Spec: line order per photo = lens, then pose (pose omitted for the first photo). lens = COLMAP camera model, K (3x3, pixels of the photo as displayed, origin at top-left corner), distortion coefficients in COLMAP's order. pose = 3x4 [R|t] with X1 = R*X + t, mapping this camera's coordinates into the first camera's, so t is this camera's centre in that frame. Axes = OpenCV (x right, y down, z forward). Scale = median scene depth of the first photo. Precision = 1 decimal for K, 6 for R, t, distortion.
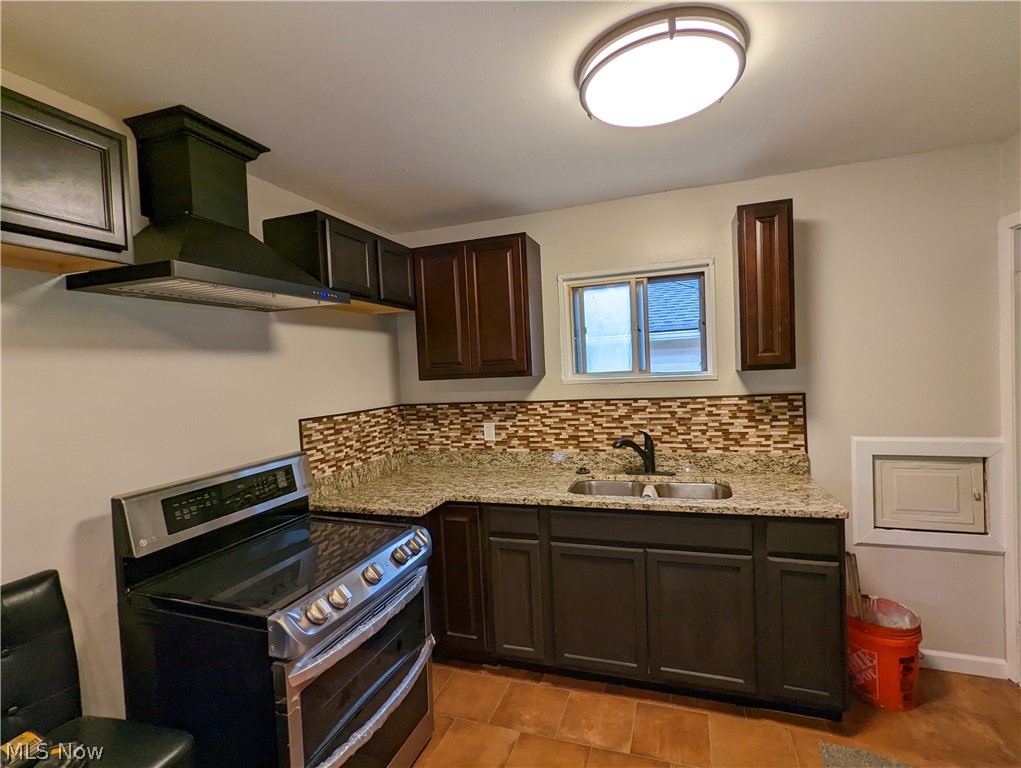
lens RADIAL K [[485.4, 0, 517.0], [0, 485.4, 384.1], [0, 0, 1]] dist [-0.002913, -0.000139]
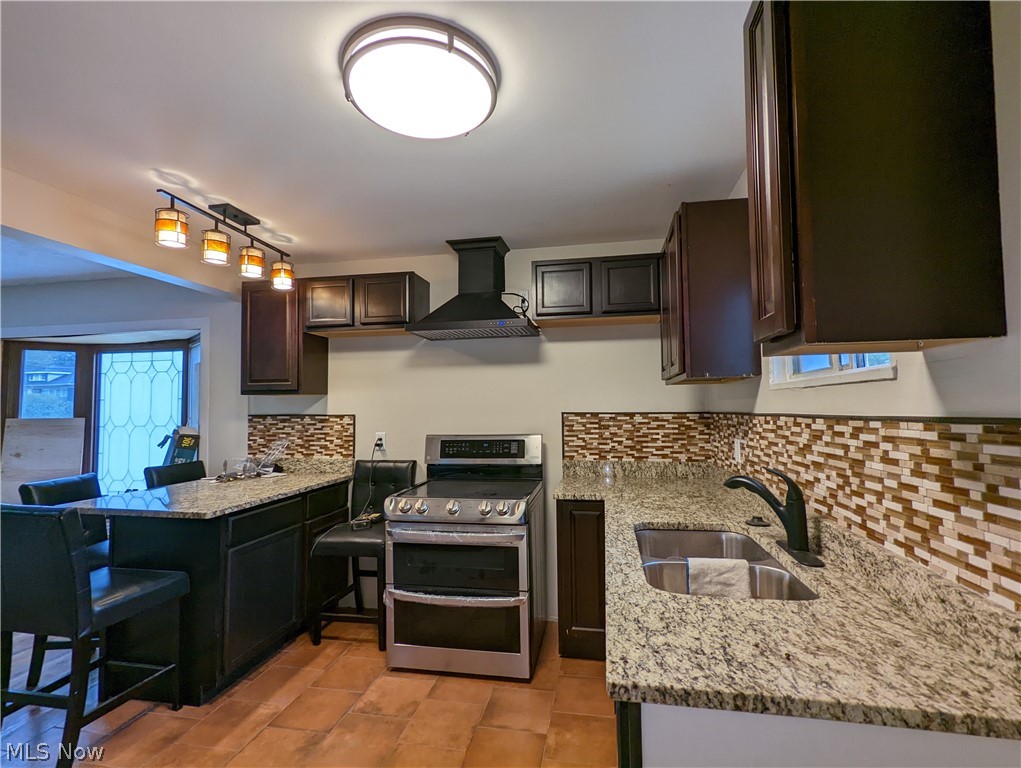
lens RADIAL K [[485.4, 0, 517.0], [0, 485.4, 384.1], [0, 0, 1]] dist [-0.002913, -0.000139]
pose [[0.141106, -0.004707, -0.989983, 0.778260], [-0.030865, 0.999482, -0.009152, 0.009789], [0.989513, 0.031847, 0.140887, 0.612430]]
